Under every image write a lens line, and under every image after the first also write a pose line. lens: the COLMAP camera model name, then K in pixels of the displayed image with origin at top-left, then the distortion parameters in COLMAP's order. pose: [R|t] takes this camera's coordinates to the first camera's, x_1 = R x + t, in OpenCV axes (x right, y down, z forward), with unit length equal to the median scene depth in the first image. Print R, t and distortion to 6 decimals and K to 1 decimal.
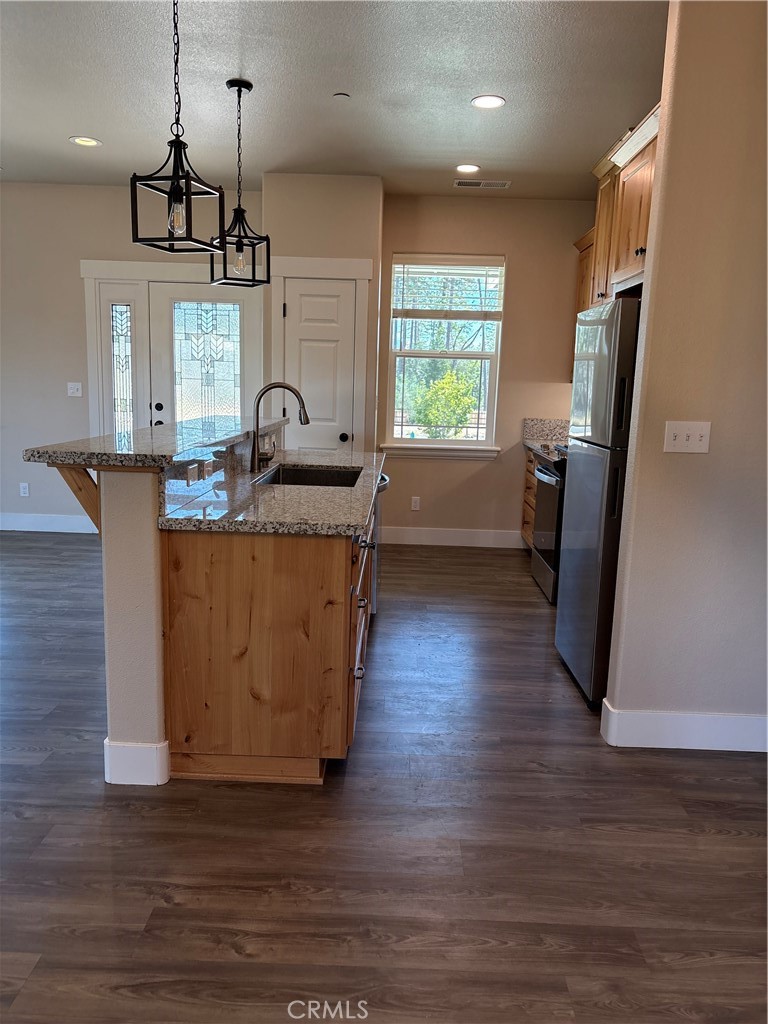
lens RADIAL K [[778.1, 0, 384.0], [0, 778.1, 512.0], [0, 0, 1]] dist [0.012903, -0.000246]
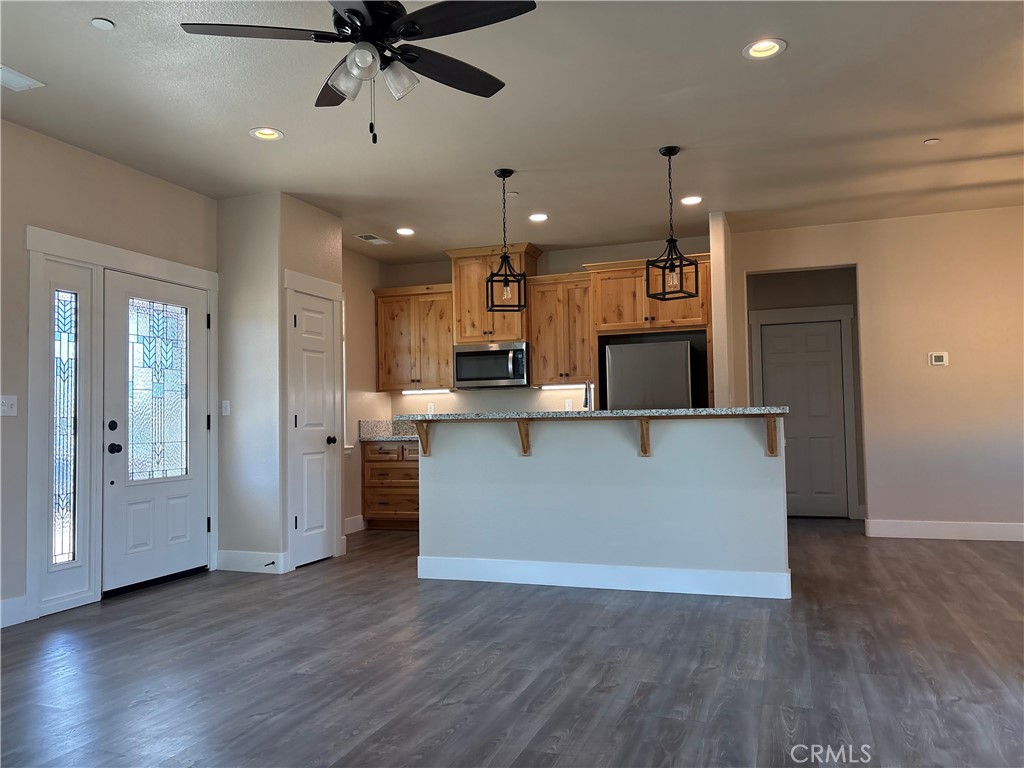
lens RADIAL K [[778.1, 0, 512.0], [0, 778.1, 384.0], [0, 0, 1]] dist [0.012903, -0.000246]
pose [[0.307427, 0.006497, 0.951549, -0.913741], [0.185880, 0.980303, -0.066747, -0.050654], [-0.933240, 0.197394, 0.300164, 0.395181]]
